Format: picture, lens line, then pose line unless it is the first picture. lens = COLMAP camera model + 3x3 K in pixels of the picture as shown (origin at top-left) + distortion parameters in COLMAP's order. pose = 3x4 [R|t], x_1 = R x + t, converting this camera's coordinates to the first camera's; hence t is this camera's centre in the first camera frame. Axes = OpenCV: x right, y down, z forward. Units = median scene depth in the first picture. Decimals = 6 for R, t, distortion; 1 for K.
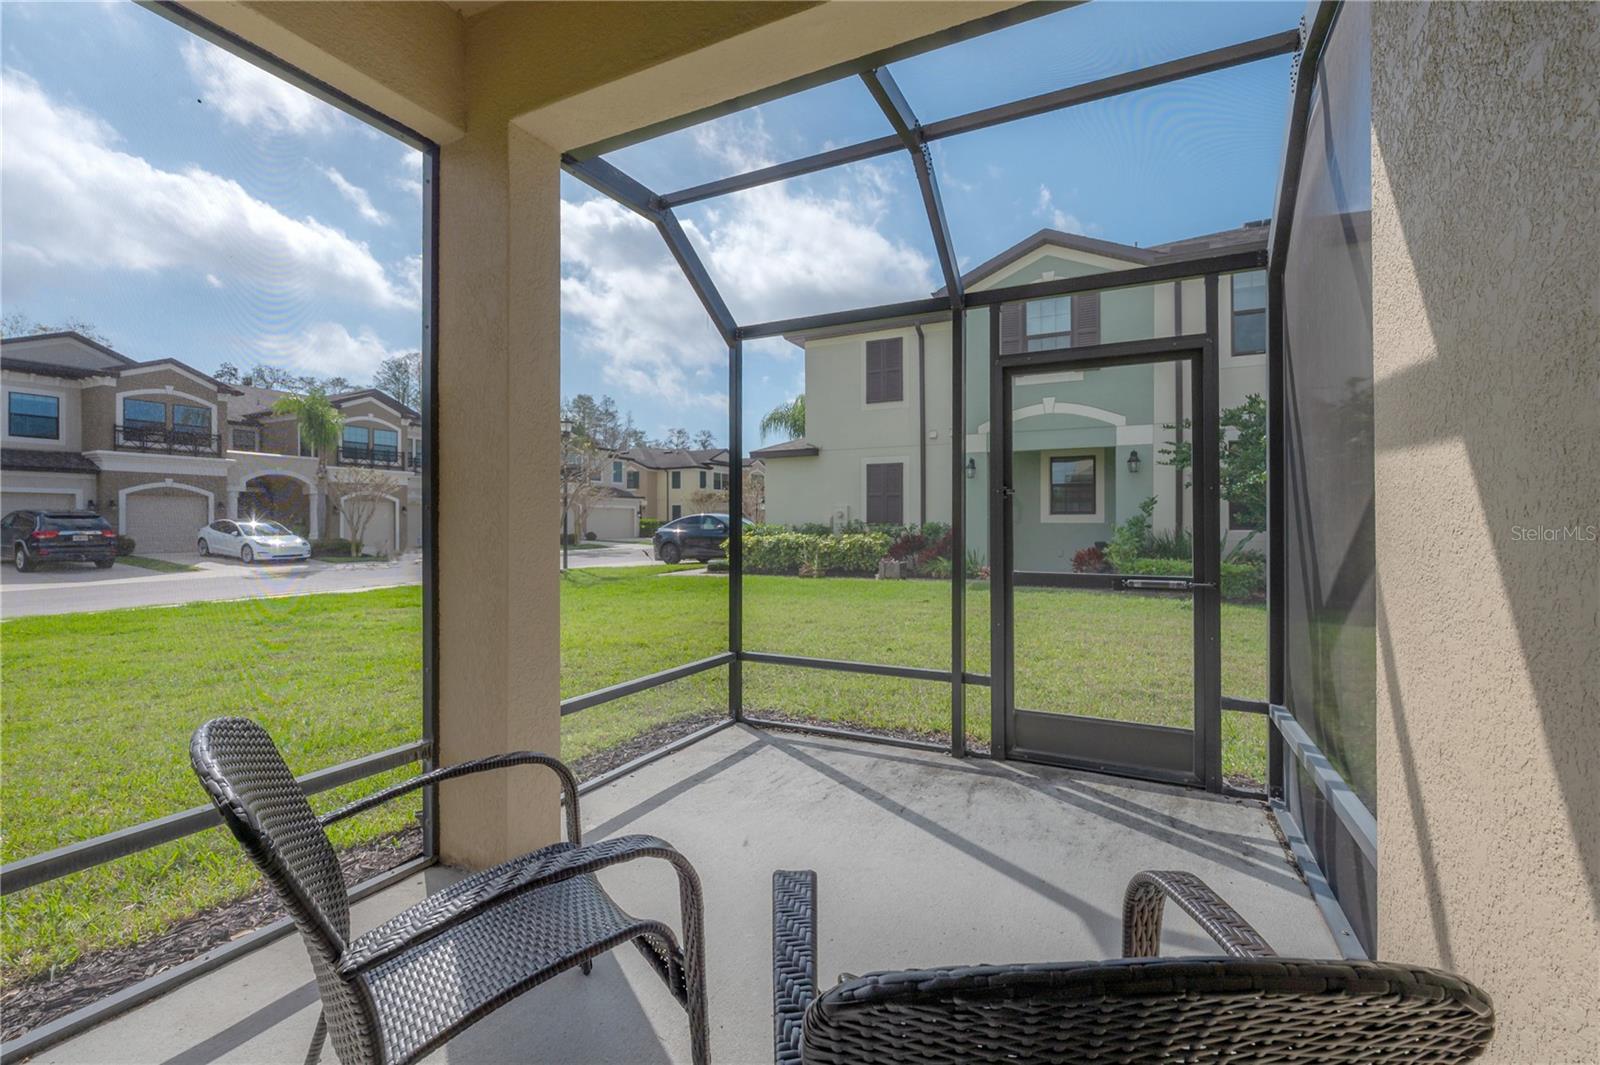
lens RADIAL K [[639.9, 0, 805.2], [0, 639.9, 523.4], [0, 0, 1]] dist [-0.000543, -0.000020]
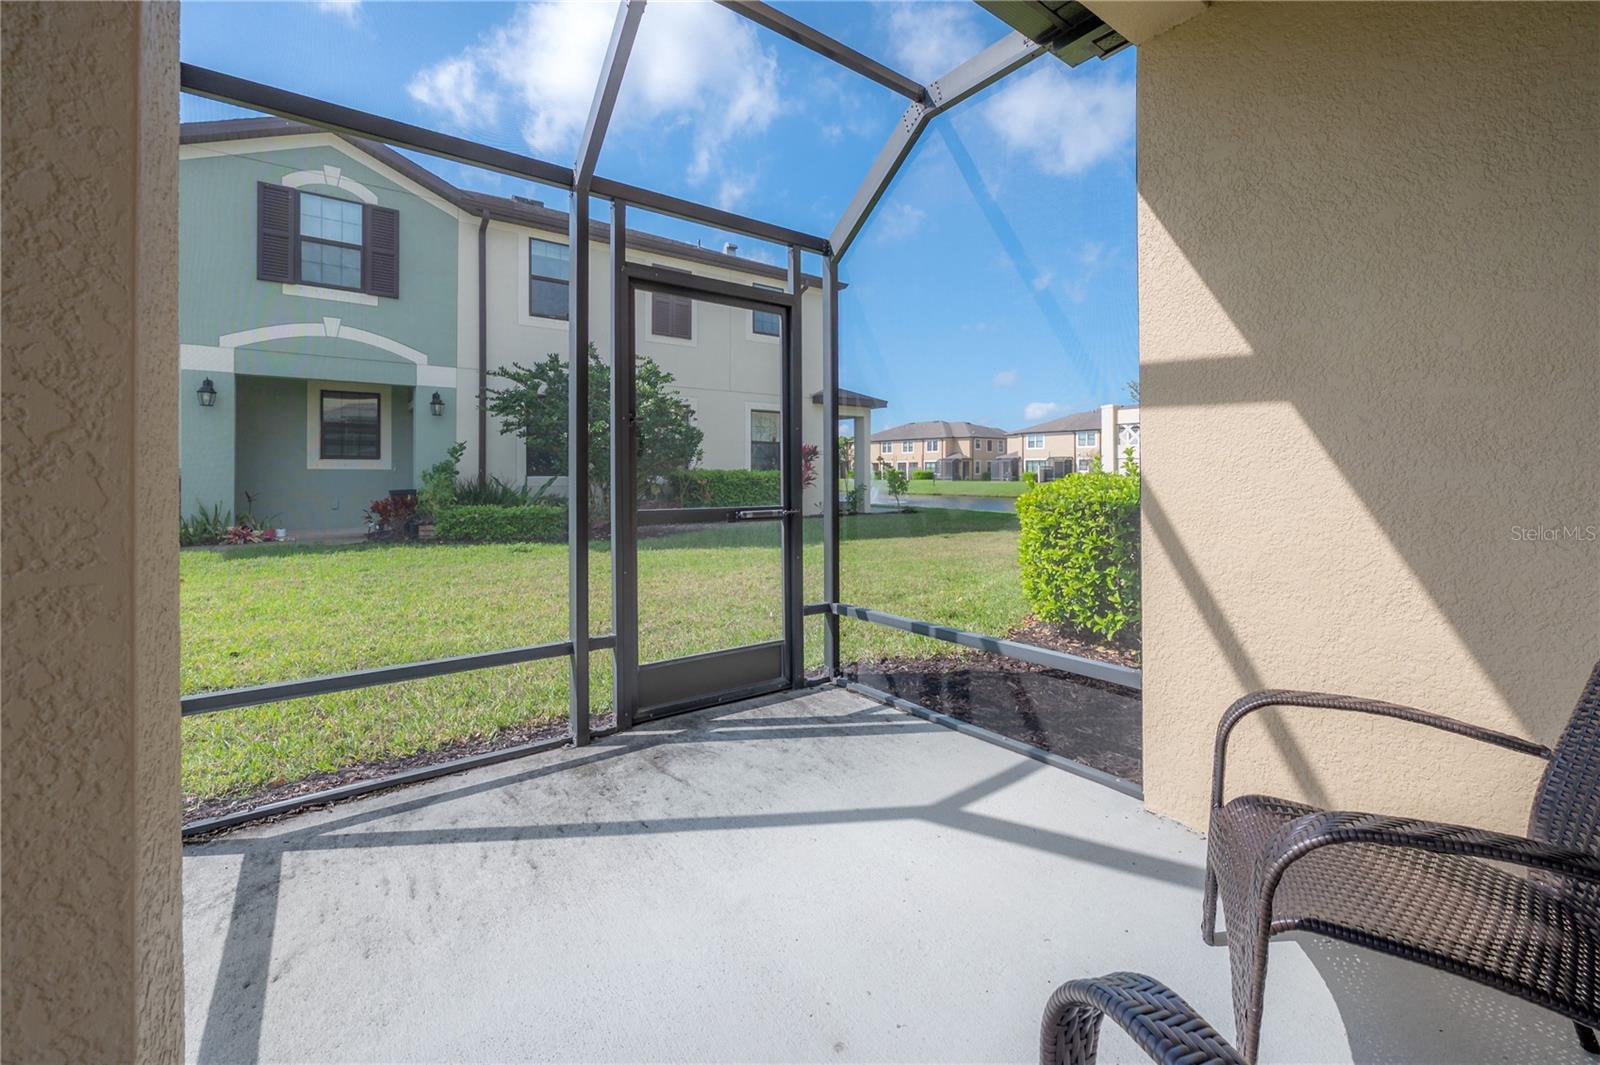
lens RADIAL K [[643.5, 0, 803.3], [0, 643.5, 469.1], [0, 0, 1]] dist [-0.001378, -0.000157]
pose [[0.486525, 0.006201, 0.873645, -0.342828], [-0.002543, 0.999981, -0.005681, 0.022810], [-0.873663, 0.000542, 0.486531, 0.370365]]
